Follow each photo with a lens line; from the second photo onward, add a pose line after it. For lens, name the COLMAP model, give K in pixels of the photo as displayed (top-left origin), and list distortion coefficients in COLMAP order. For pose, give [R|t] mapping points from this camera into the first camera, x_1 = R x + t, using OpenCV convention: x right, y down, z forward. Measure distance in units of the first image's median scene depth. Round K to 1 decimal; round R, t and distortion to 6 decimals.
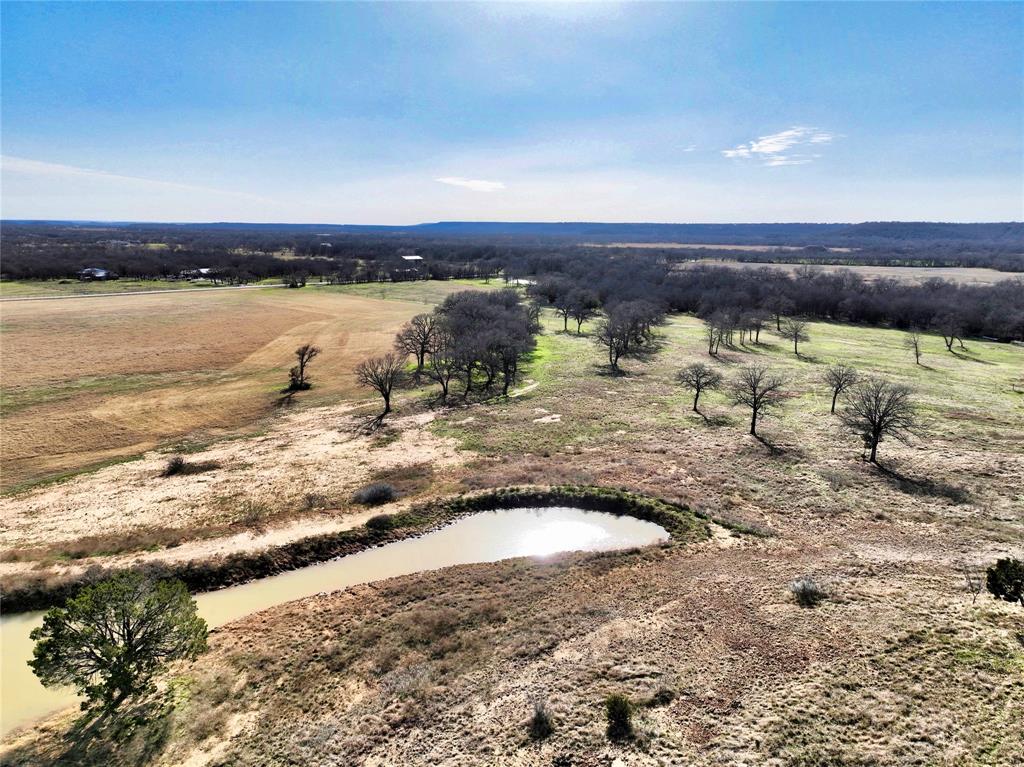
lens RADIAL K [[745.5, 0, 534.5], [0, 745.5, 384.0], [0, 0, 1]] dist [-0.001999, 0.012709]
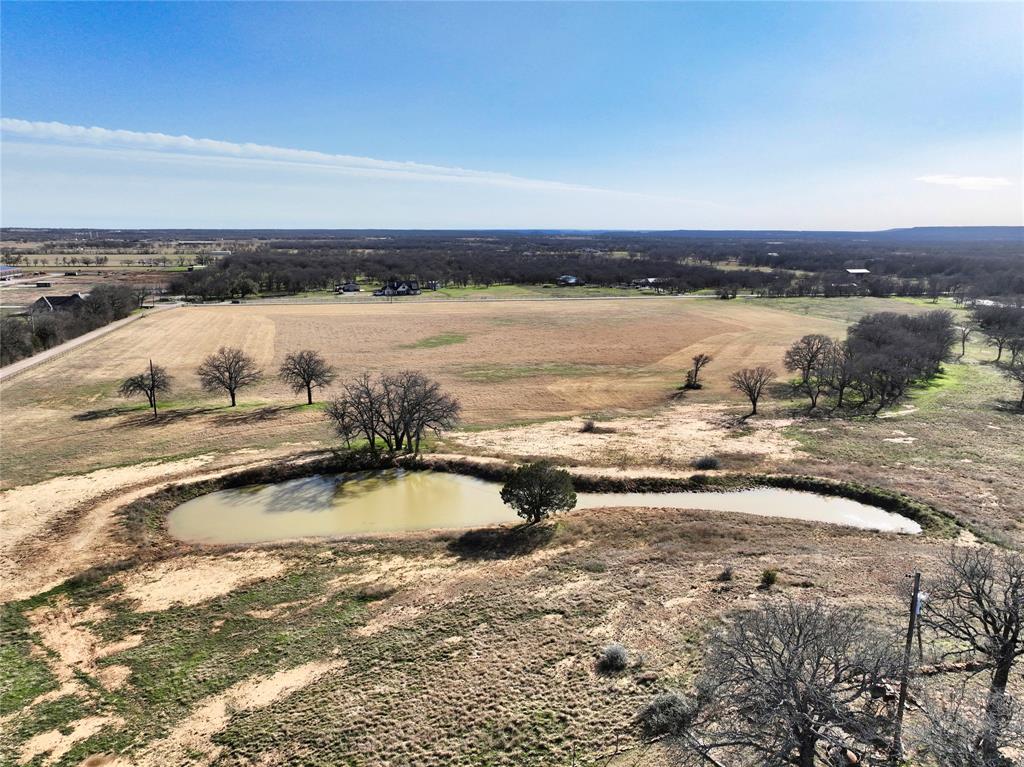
lens RADIAL K [[745.5, 0, 534.5], [0, 745.5, 384.0], [0, 0, 1]] dist [-0.001999, 0.012709]
pose [[0.837464, 0.109203, -0.535471, 0.130173], [-0.114643, 0.993135, 0.023240, 0.001127], [0.534333, 0.041925, 0.844234, -0.192551]]
